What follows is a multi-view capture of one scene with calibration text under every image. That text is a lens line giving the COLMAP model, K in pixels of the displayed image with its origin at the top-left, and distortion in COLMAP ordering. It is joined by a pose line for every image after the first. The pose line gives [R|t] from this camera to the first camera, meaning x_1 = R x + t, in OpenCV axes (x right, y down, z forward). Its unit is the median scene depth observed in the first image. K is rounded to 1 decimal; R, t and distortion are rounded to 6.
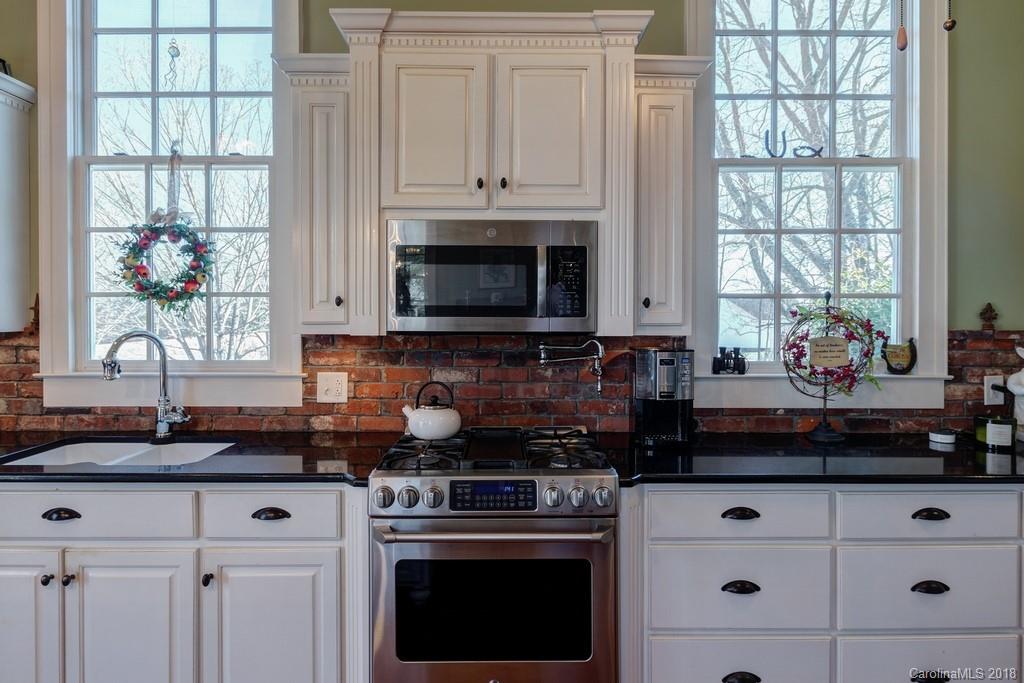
lens RADIAL K [[540.0, 0, 534.6], [0, 540.0, 321.6], [0, 0, 1]] dist [0.000340, -0.000028]
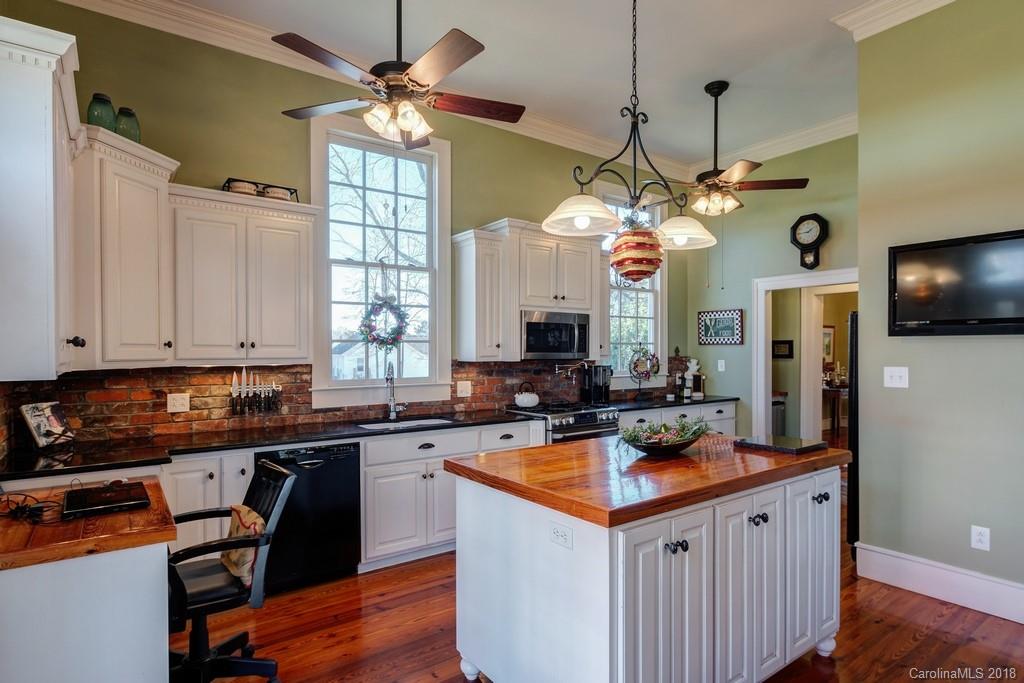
lens RADIAL K [[538.2, 0, 495.4], [0, 538.2, 358.1], [0, 0, 1]] dist [-0.003491, -0.000324]
pose [[0.825856, -0.011776, 0.563758, -1.392623], [0.010410, 0.999930, 0.005637, -0.000800], [-0.563785, 0.001213, 0.825921, -0.687798]]
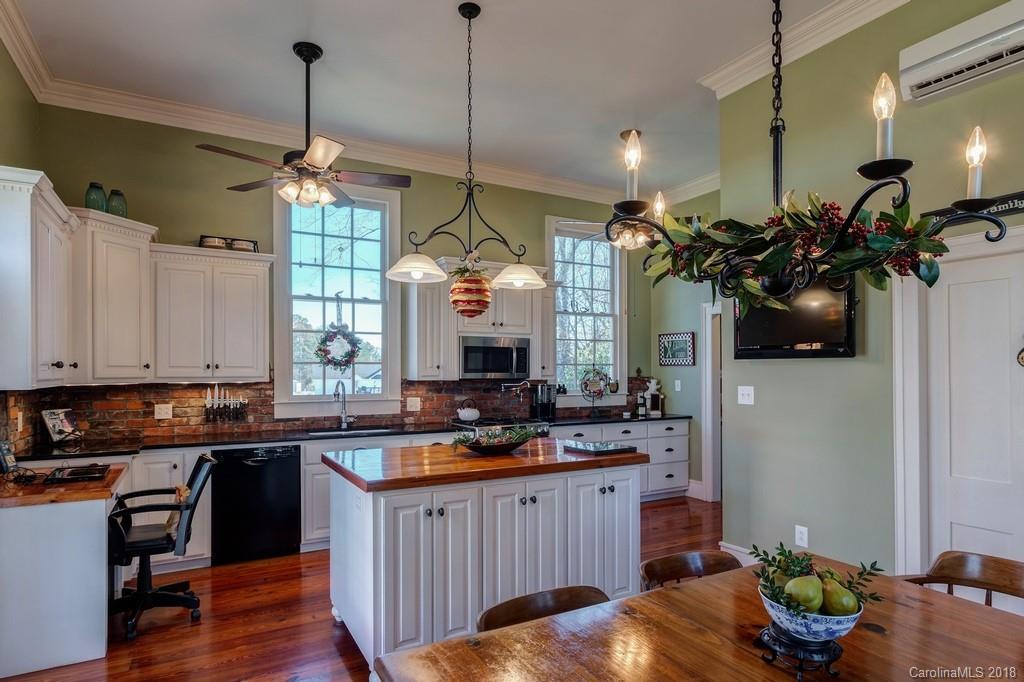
lens RADIAL K [[566.0, 0, 509.5], [0, 566.0, 373.9], [0, 0, 1]] dist [0.001650, -0.000215]
pose [[0.885617, -0.005455, 0.464384, -1.128204], [0.007739, 0.999966, -0.003012, 0.004340], [-0.464352, 0.006261, 0.885629, -1.302304]]
